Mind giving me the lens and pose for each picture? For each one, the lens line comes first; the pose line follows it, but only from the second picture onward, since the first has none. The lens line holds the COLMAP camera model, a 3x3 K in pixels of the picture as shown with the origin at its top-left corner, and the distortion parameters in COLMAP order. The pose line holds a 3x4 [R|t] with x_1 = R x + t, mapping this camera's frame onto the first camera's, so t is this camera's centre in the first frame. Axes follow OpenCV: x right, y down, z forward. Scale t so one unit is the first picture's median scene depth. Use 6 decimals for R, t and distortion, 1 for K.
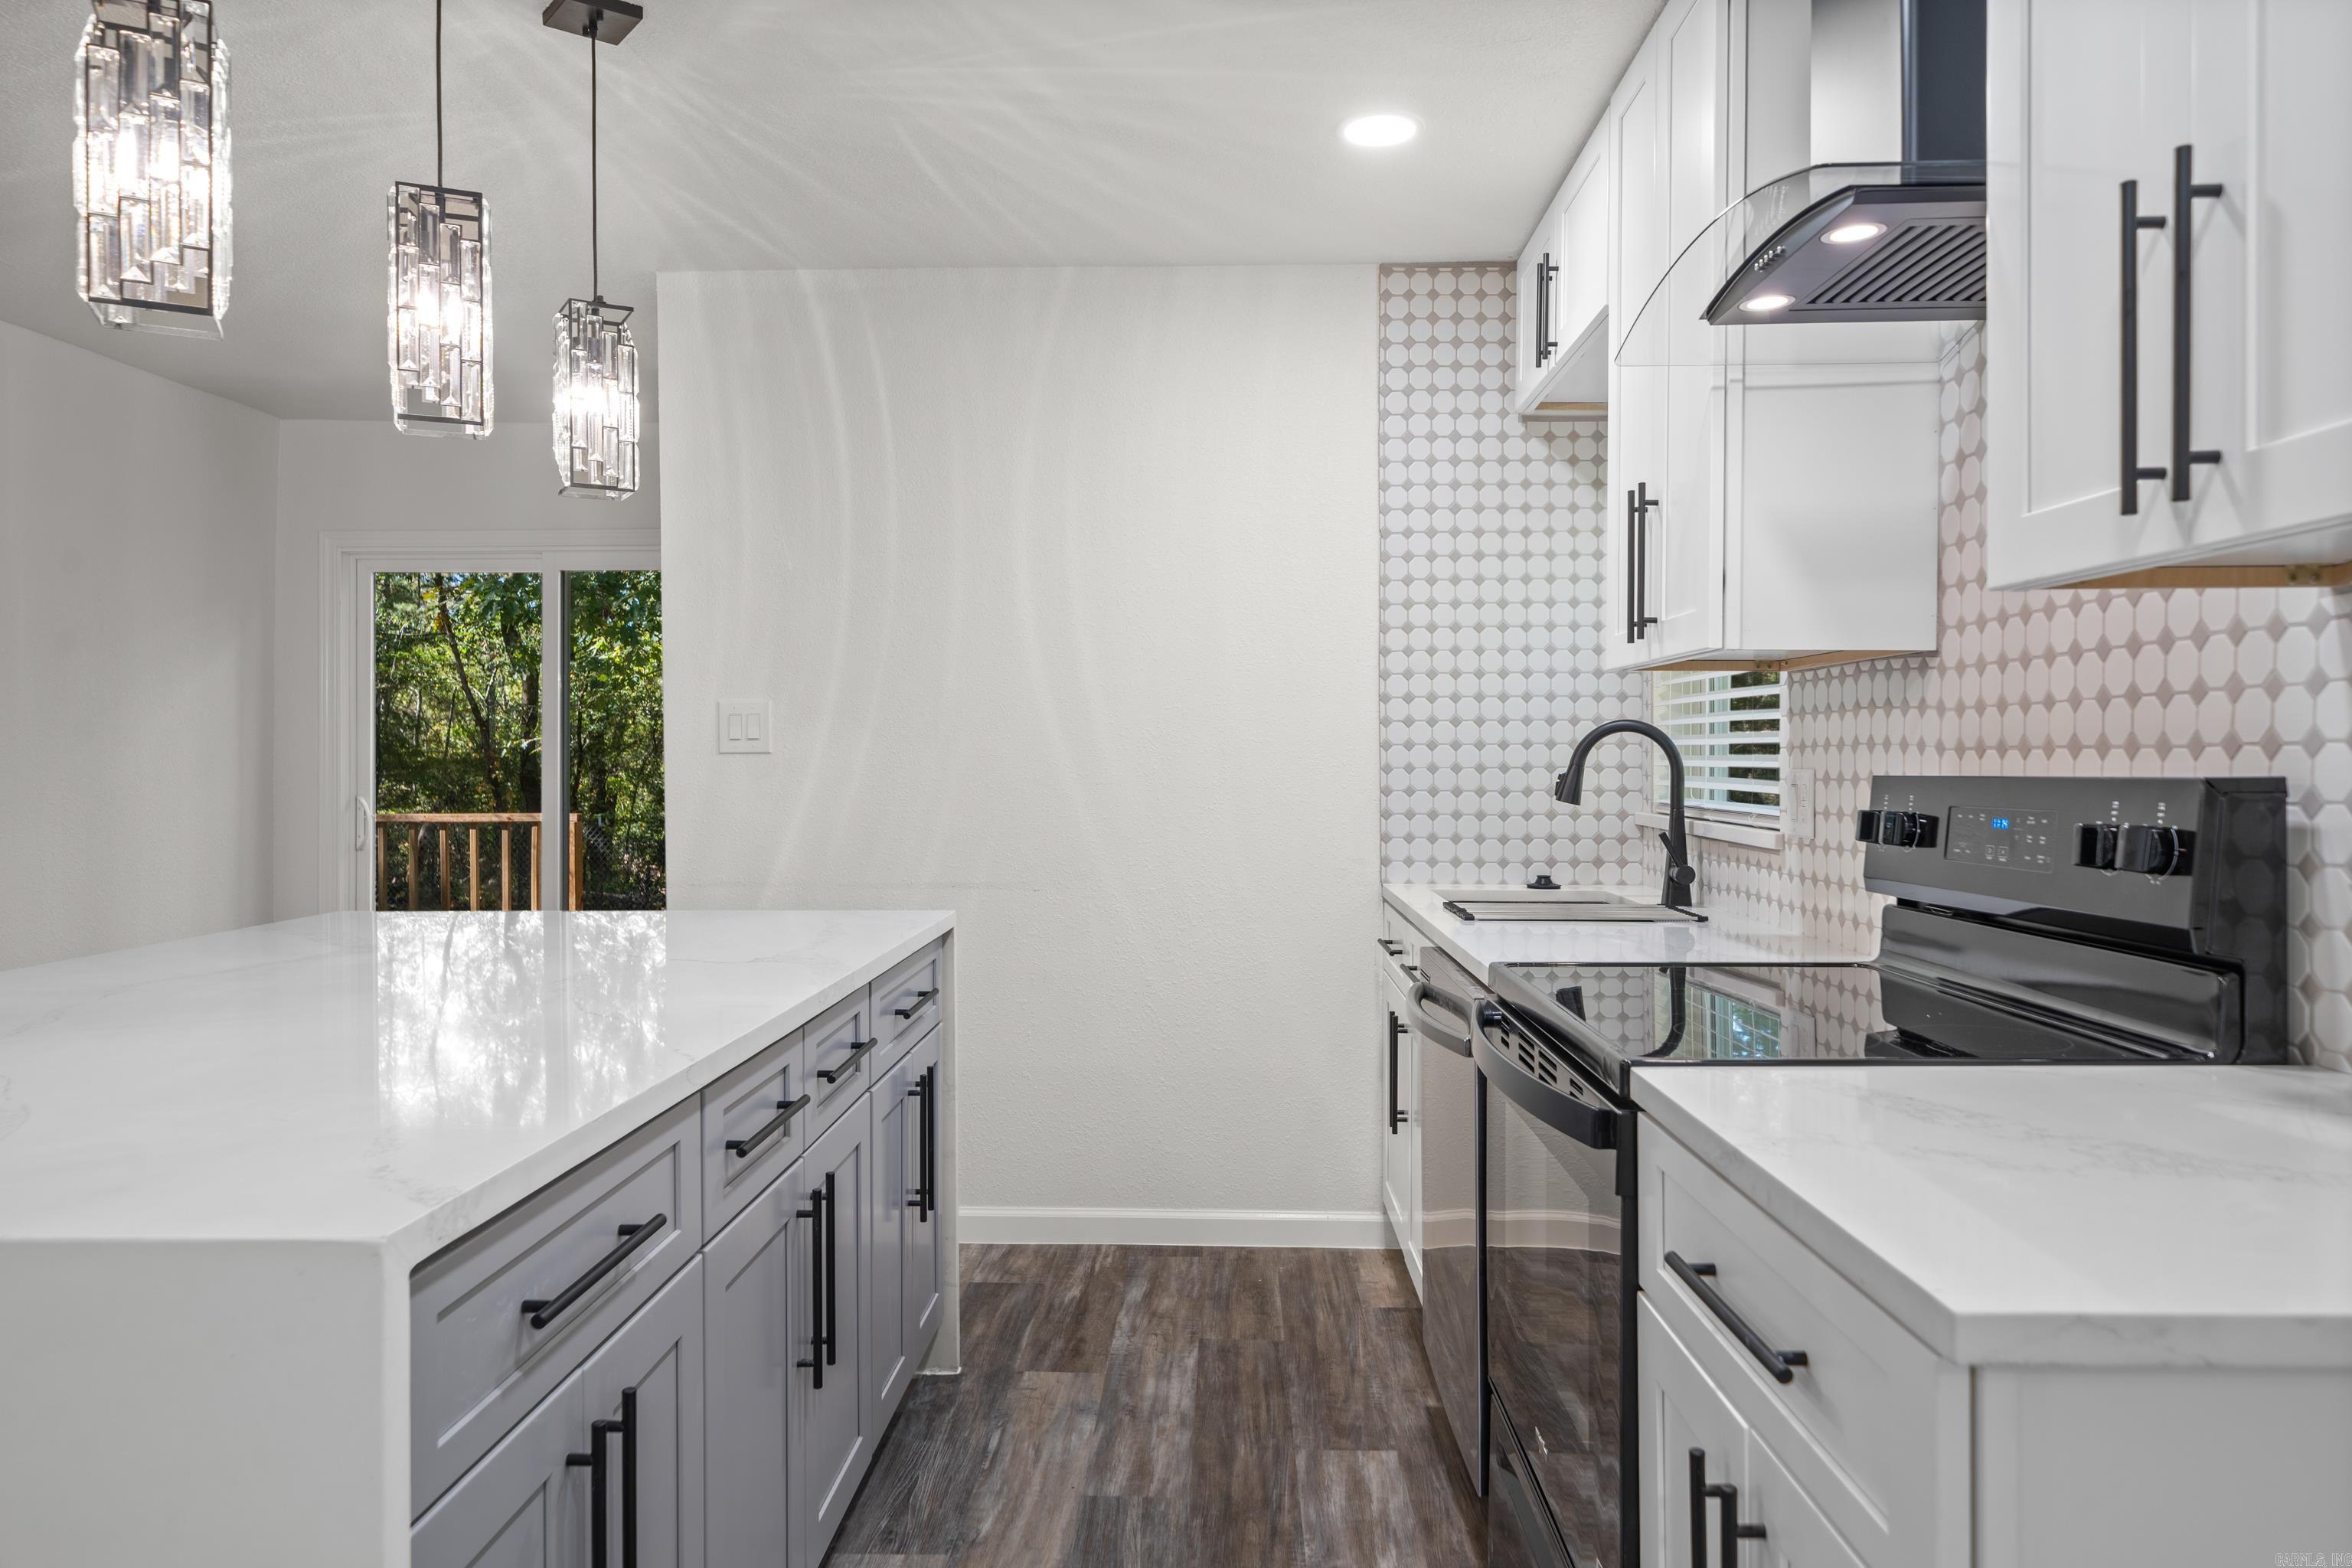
lens RADIAL K [[1517.0, 0, 1178.0], [0, 1517.0, 772.9], [0, 0, 1]] dist [-0.004167, 0.000494]
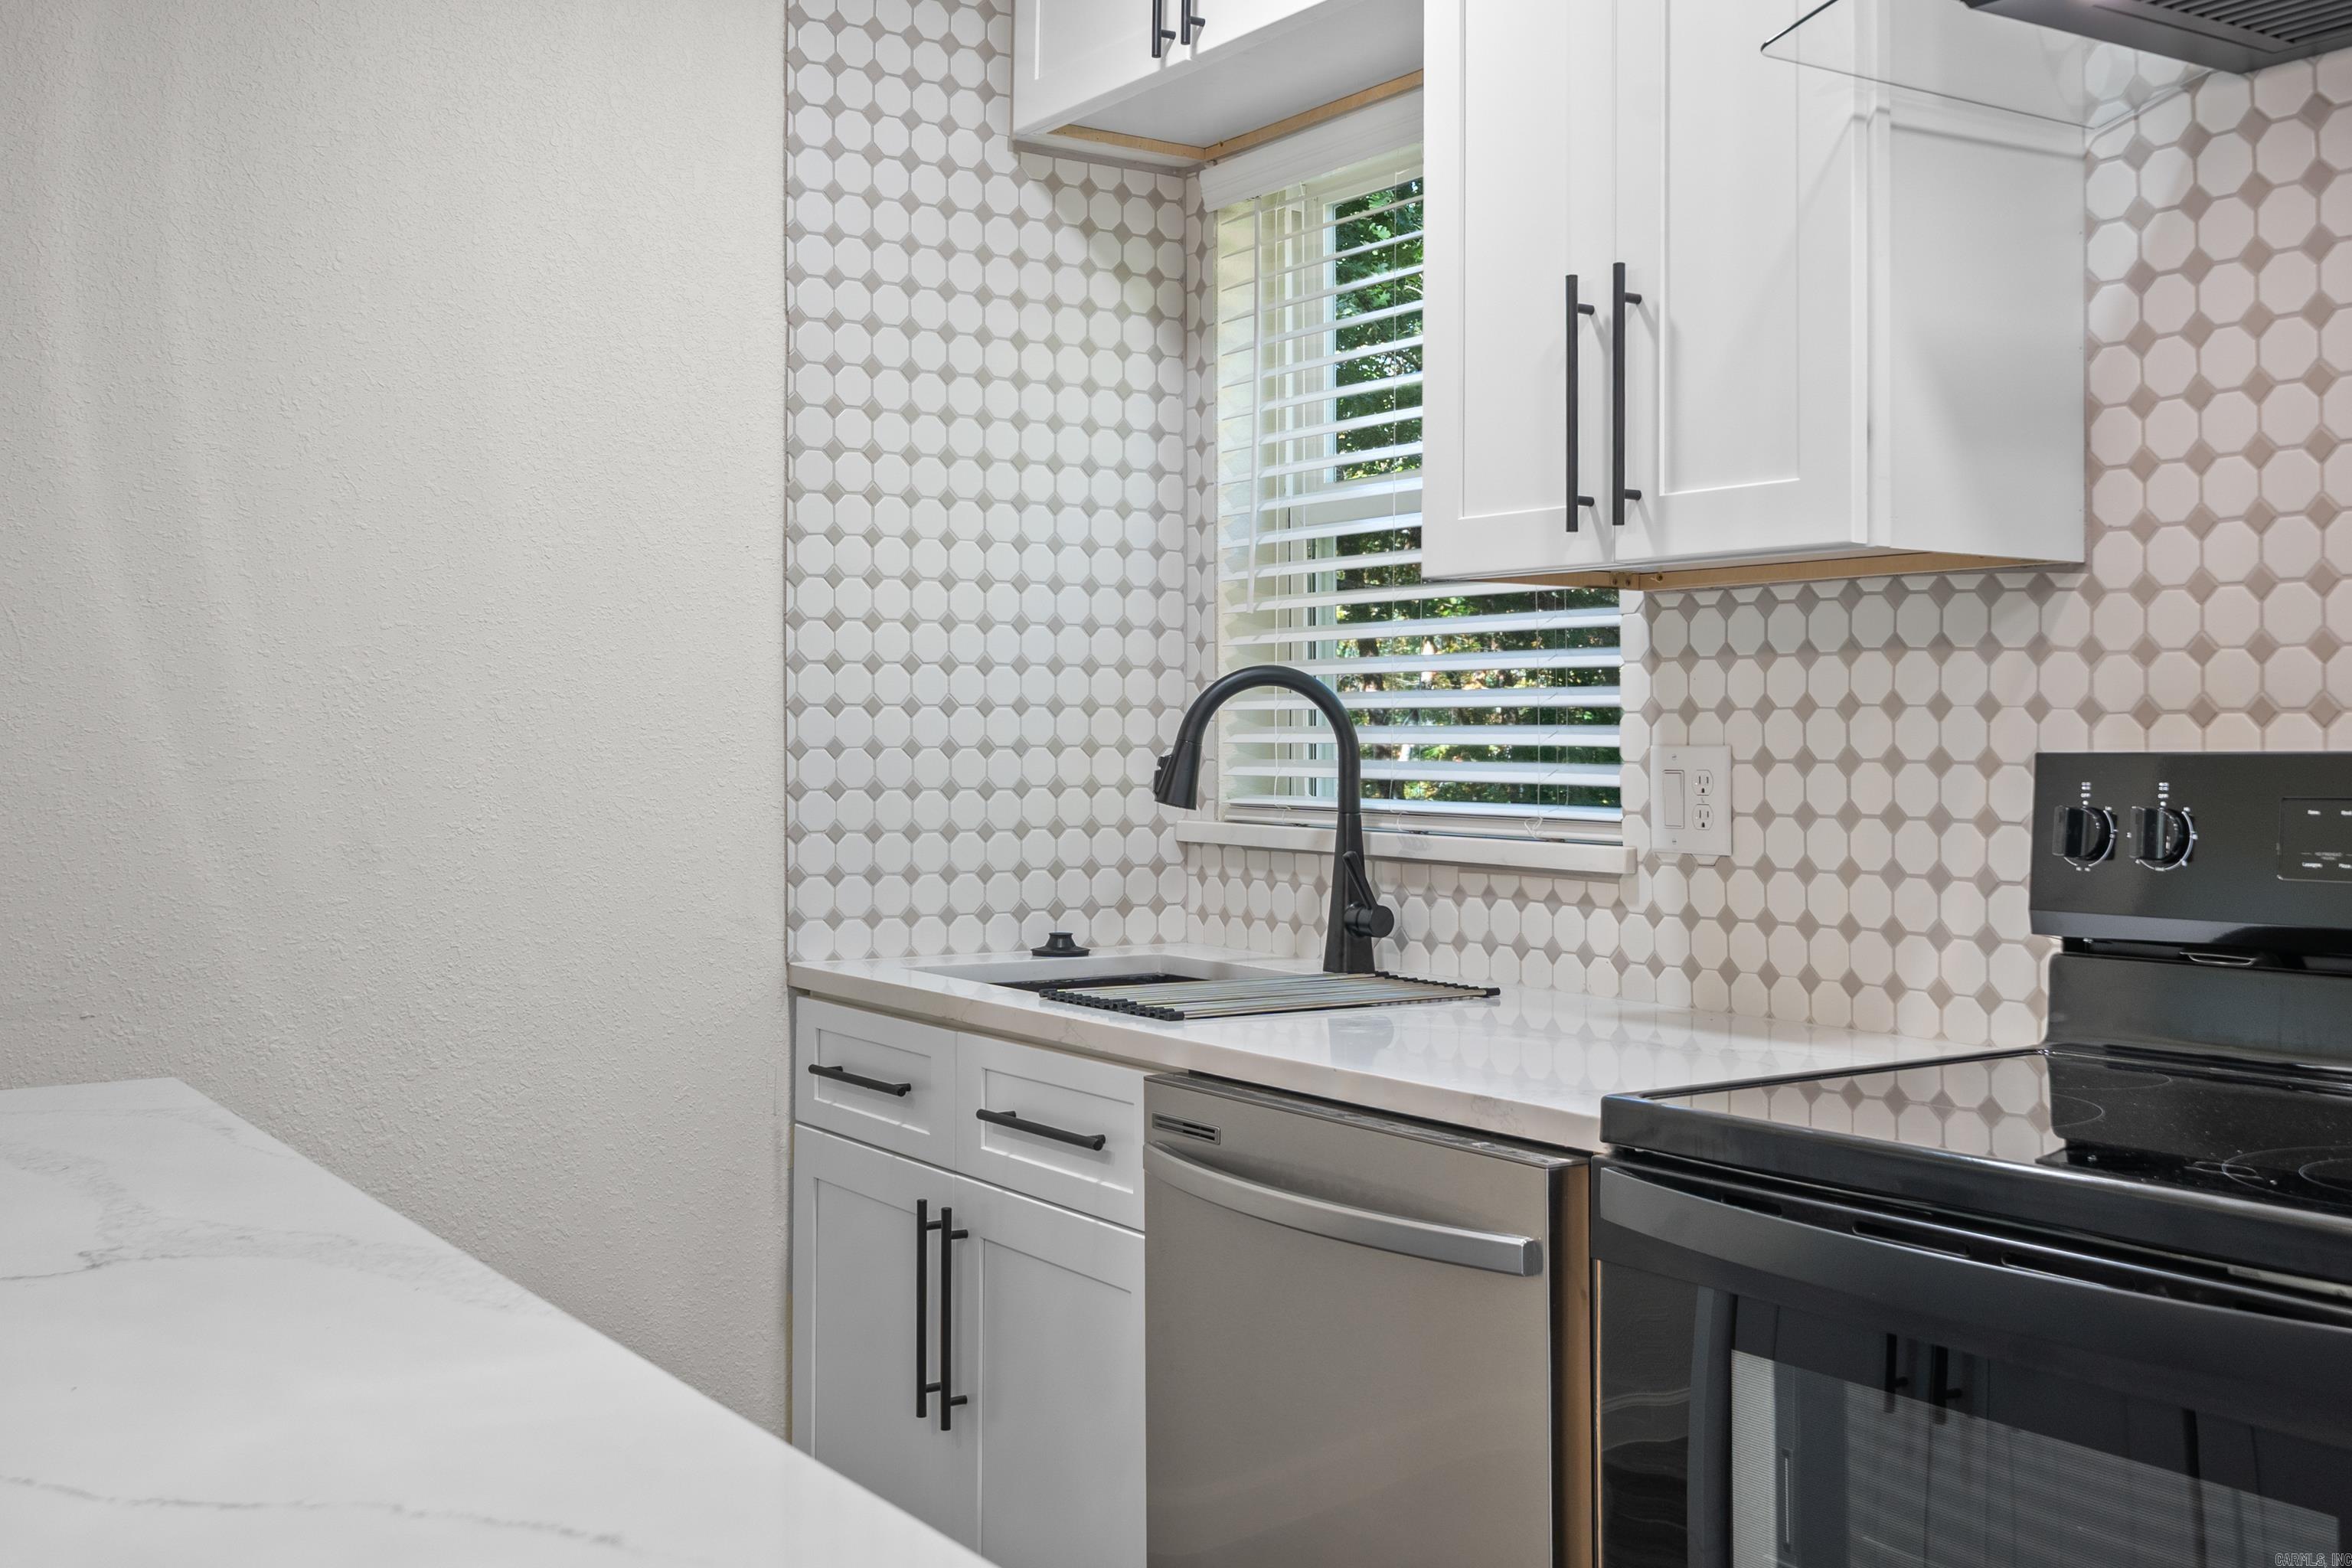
lens RADIAL K [[2379.8, 0, 1190.0], [0, 2379.8, 682.2], [0, 0, 1]] dist [-0.013599, 0.000000]
pose [[0.814159, 0.014011, 0.580472, -0.247600], [0.005640, 0.999471, -0.032034, 0.001288], [-0.580614, 0.029355, 0.813650, 0.229557]]
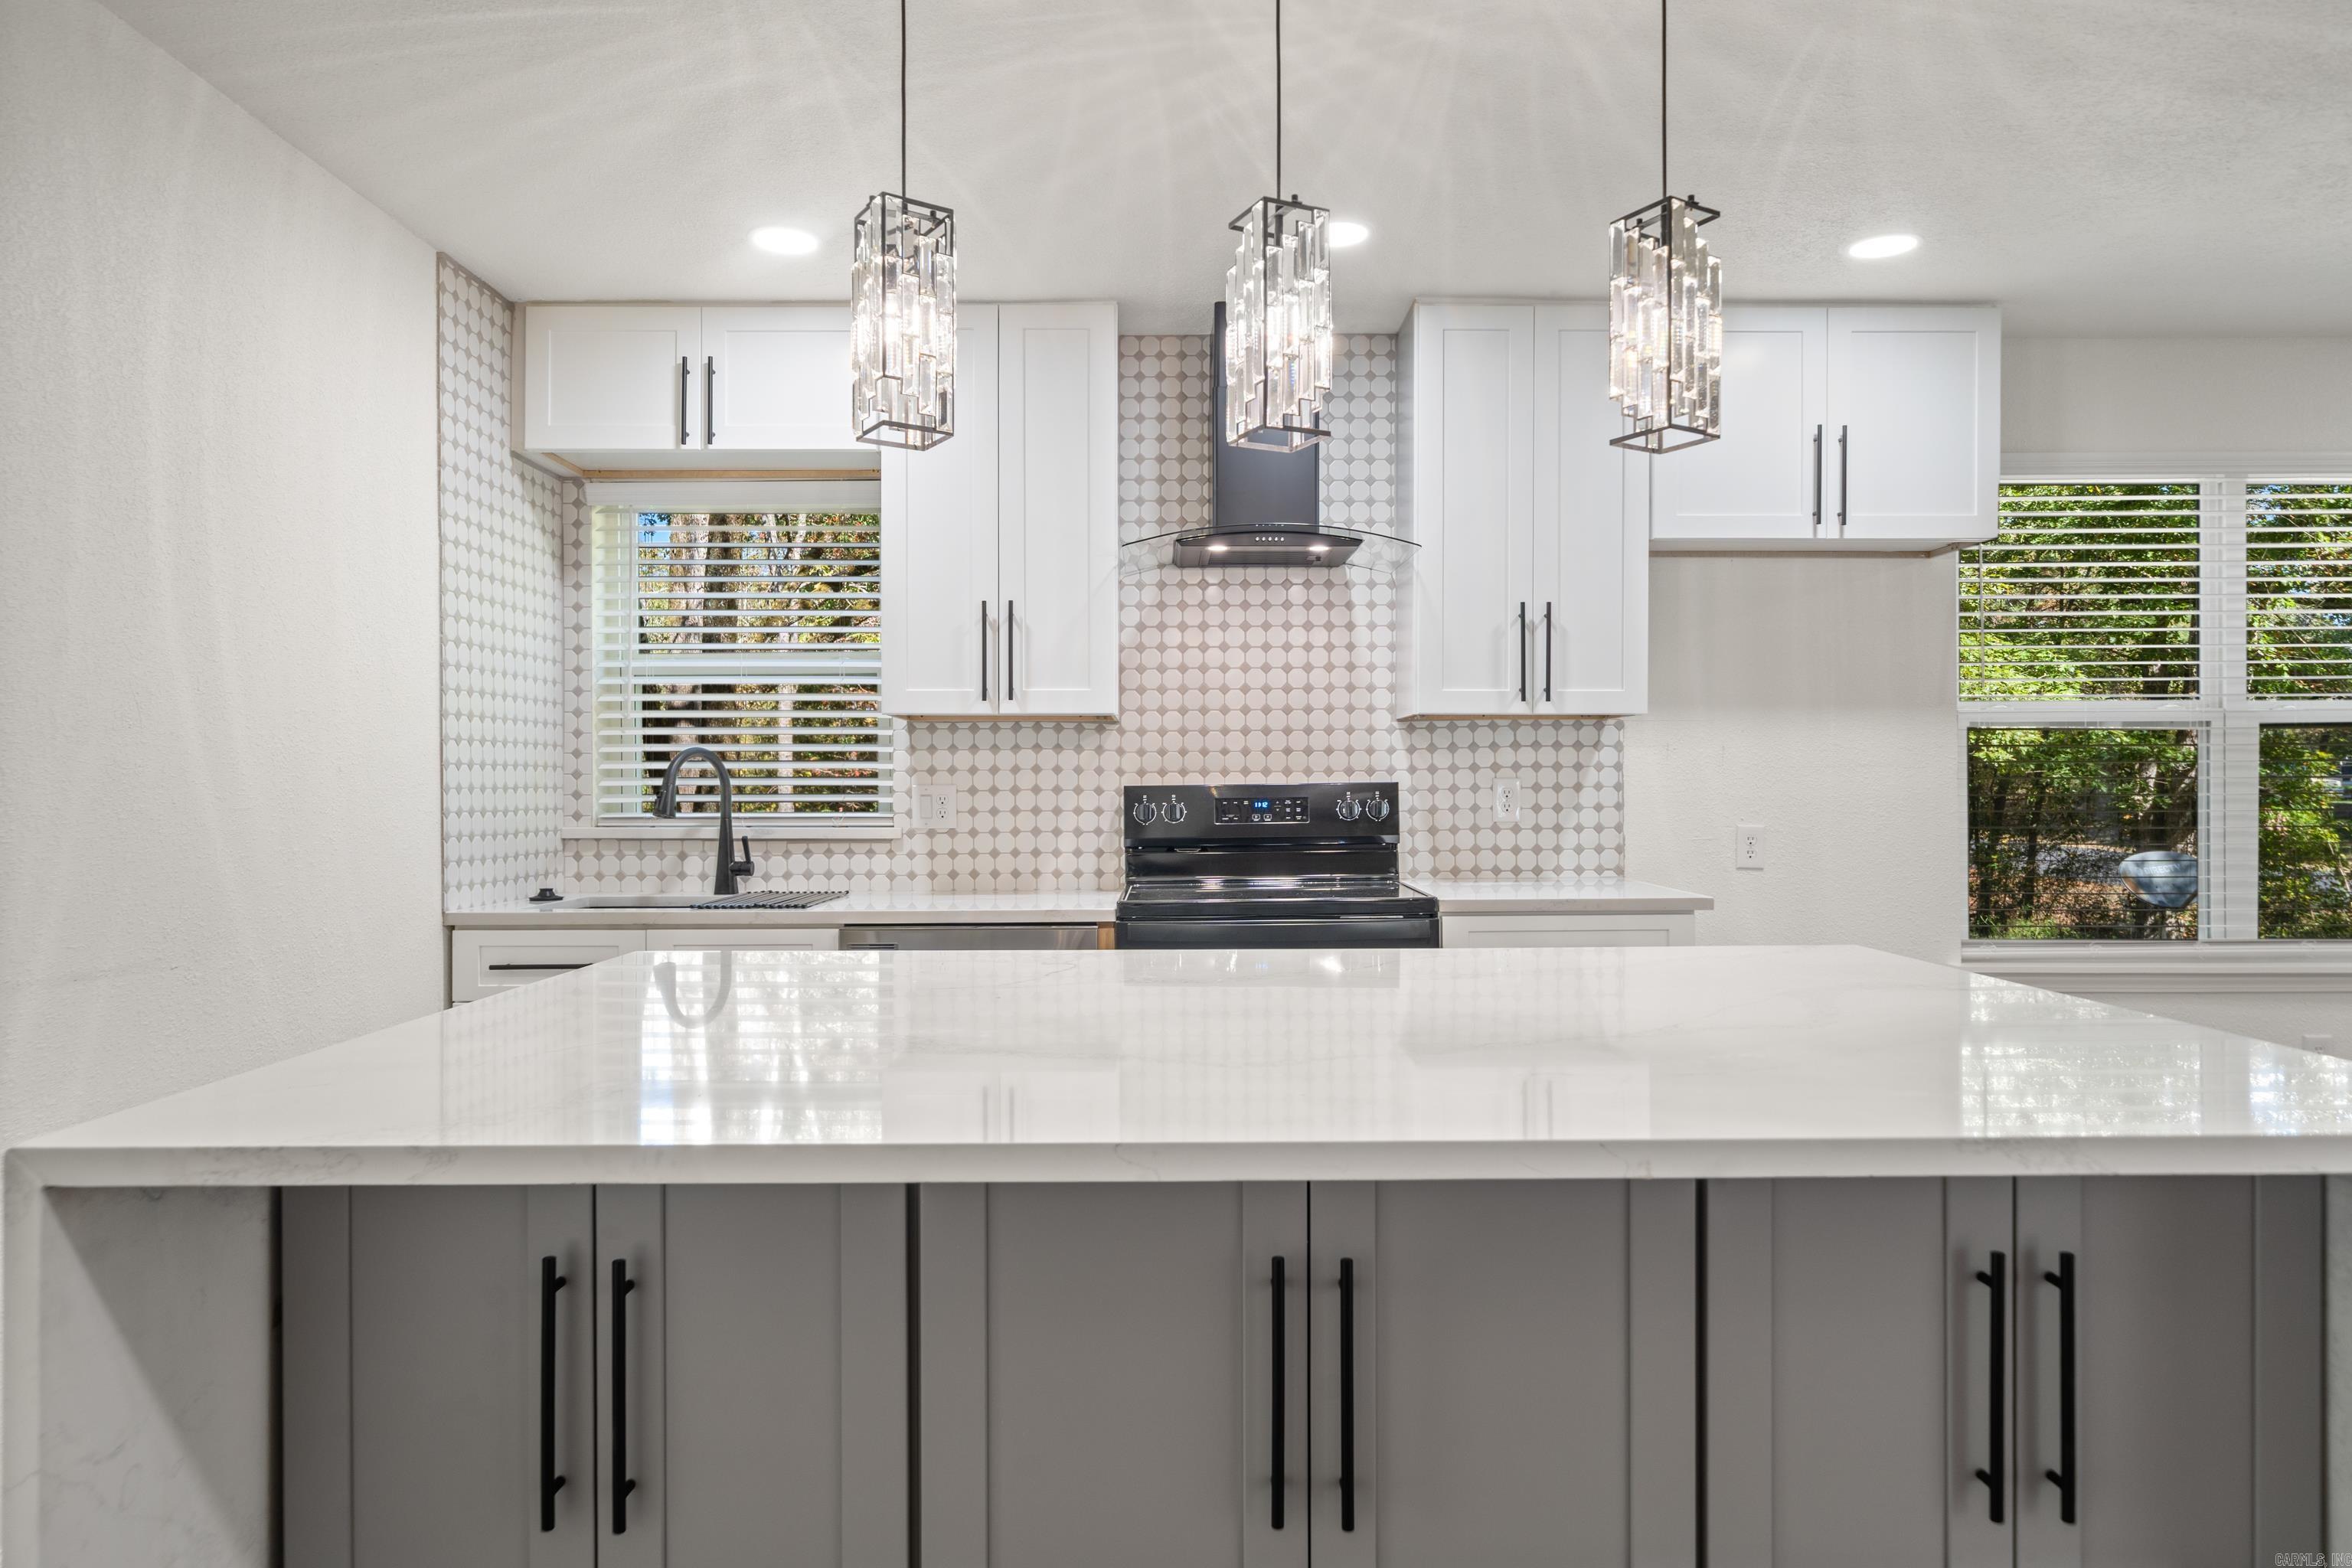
lens RADIAL K [[1382.9, 0, 1178.8], [0, 1382.9, 787.3], [0, 0, 1]] dist [-0.000582, 0.002642]
pose [[-0.038110, 0.002226, 0.999271, -0.753928], [0.014831, 0.999889, -0.001662, 0.004534], [-0.999164, 0.014756, -0.038138, 0.590272]]
